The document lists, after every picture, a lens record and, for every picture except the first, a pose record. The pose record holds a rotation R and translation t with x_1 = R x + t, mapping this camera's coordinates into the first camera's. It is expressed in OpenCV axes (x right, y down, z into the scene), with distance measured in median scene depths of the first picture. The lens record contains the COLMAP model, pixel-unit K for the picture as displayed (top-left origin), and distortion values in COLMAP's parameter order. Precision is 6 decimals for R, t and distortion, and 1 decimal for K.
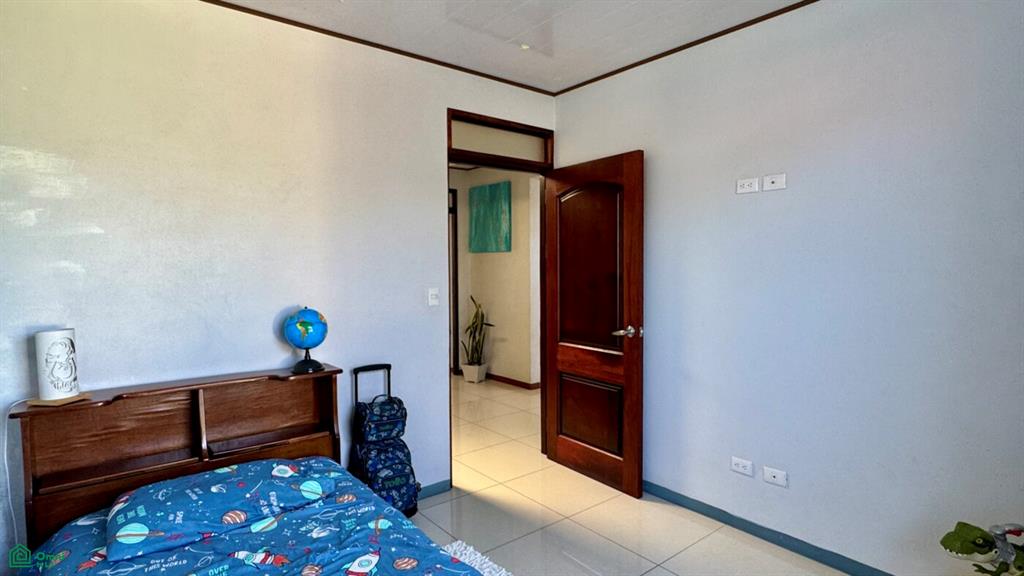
lens RADIAL K [[532.9, 0, 510.3], [0, 532.9, 288.8], [0, 0, 1]] dist [-0.001986, 0.000303]
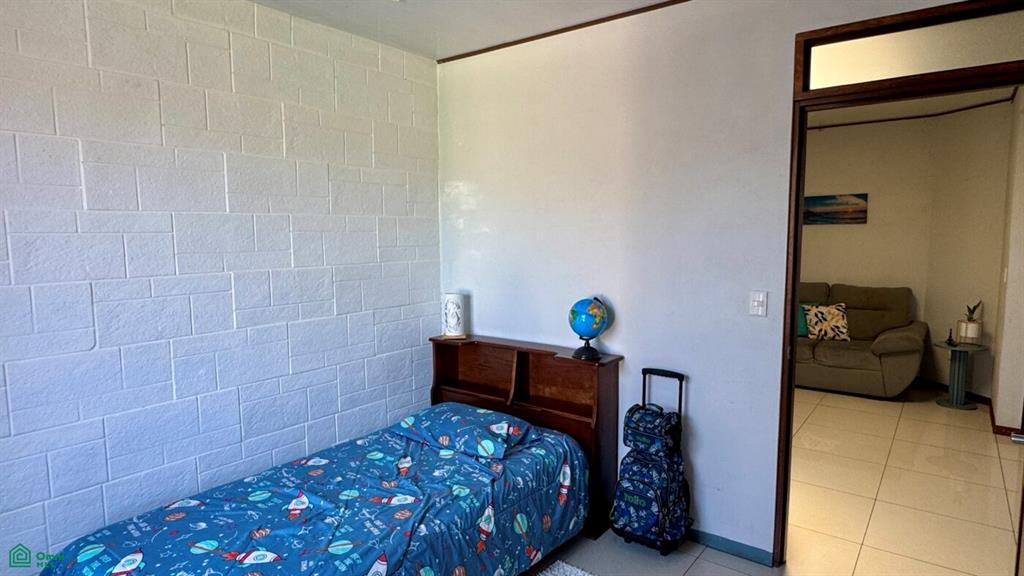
lens RADIAL K [[574.6, 0, 511.7], [0, 574.6, 287.8], [0, 0, 1]] dist [-0.001995, 0.001699]
pose [[0.230057, 0.097648, -0.968266, 0.685202], [-0.039842, 0.995064, 0.090884, -0.081909], [0.972361, 0.017669, 0.232812, 0.591836]]
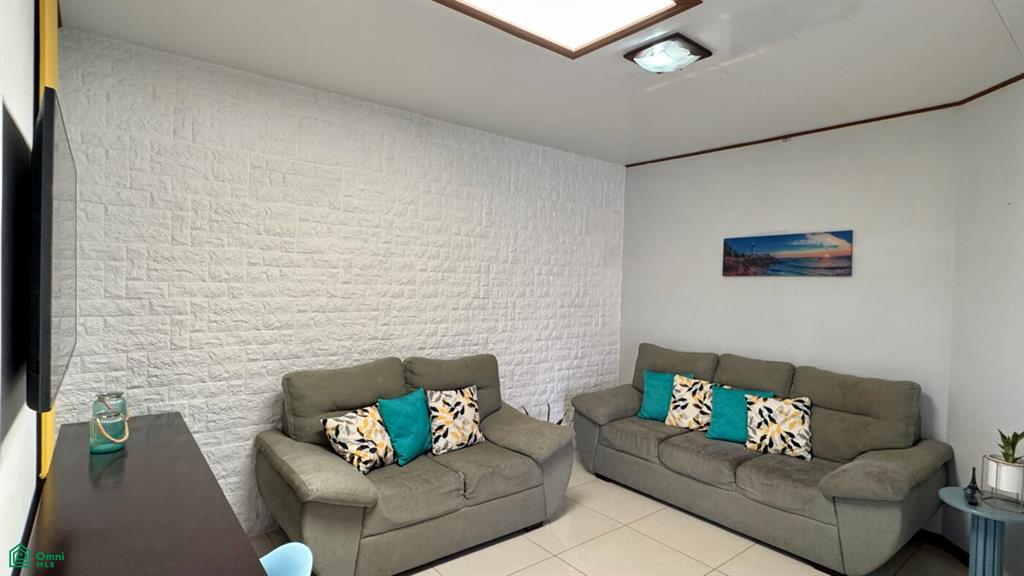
lens RADIAL K [[517.1, 0, 510.1], [0, 517.1, 289.9], [0, 0, 1]] dist [-0.000070, 0.001237]
pose [[-0.010244, 0.029555, -0.999511, 0.457151], [-0.069888, 0.997098, 0.030200, -0.100737], [0.997502, 0.070163, -0.008149, 1.008885]]
